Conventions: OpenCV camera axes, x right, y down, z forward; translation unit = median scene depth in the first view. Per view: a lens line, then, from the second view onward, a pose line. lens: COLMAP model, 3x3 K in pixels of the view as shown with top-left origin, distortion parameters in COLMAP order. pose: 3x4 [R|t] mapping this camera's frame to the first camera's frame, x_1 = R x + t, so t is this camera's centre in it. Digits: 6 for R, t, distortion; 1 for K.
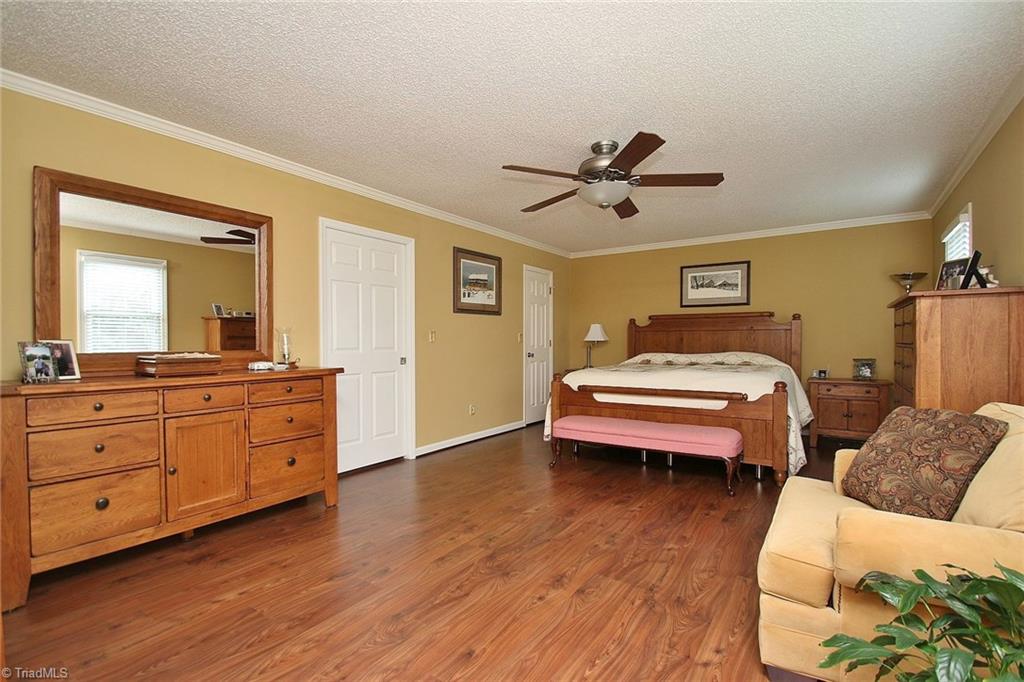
lens RADIAL K [[484.5, 0, 513.9], [0, 484.5, 338.8], [0, 0, 1]] dist [-0.001223, -0.003443]
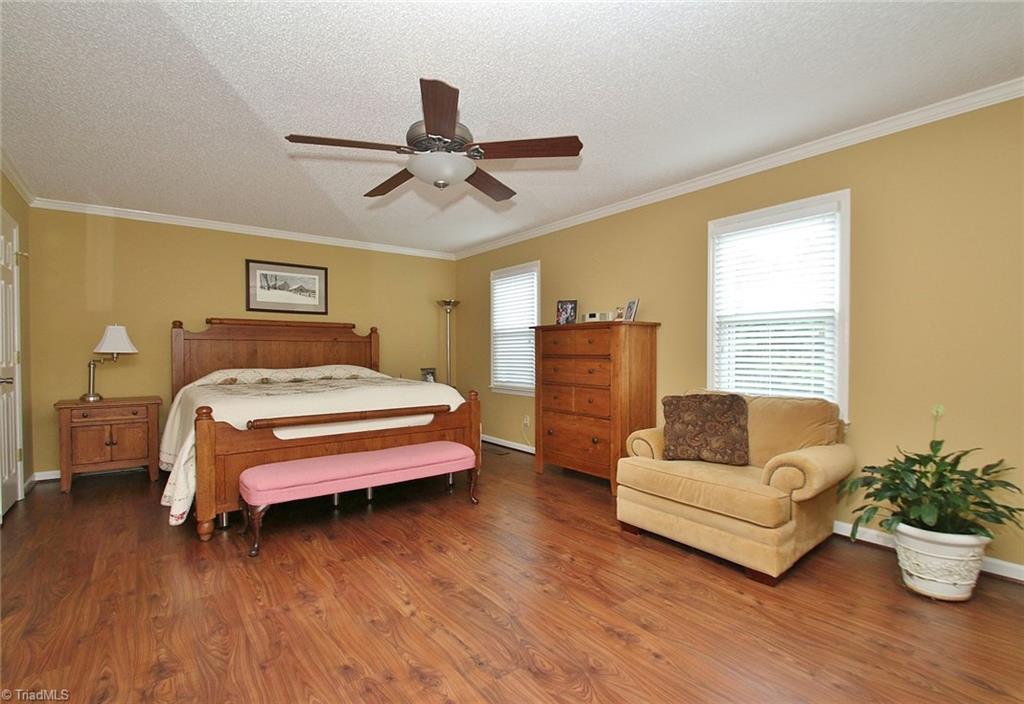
lens RADIAL K [[486.8, 0, 515.3], [0, 486.8, 360.6], [0, 0, 1]] dist [-0.005361, -0.000286]
pose [[0.301879, -0.017111, 0.953193, -0.375196], [-0.007432, 0.999766, 0.020300, -0.003222], [-0.953317, -0.013212, 0.301681, 0.441547]]
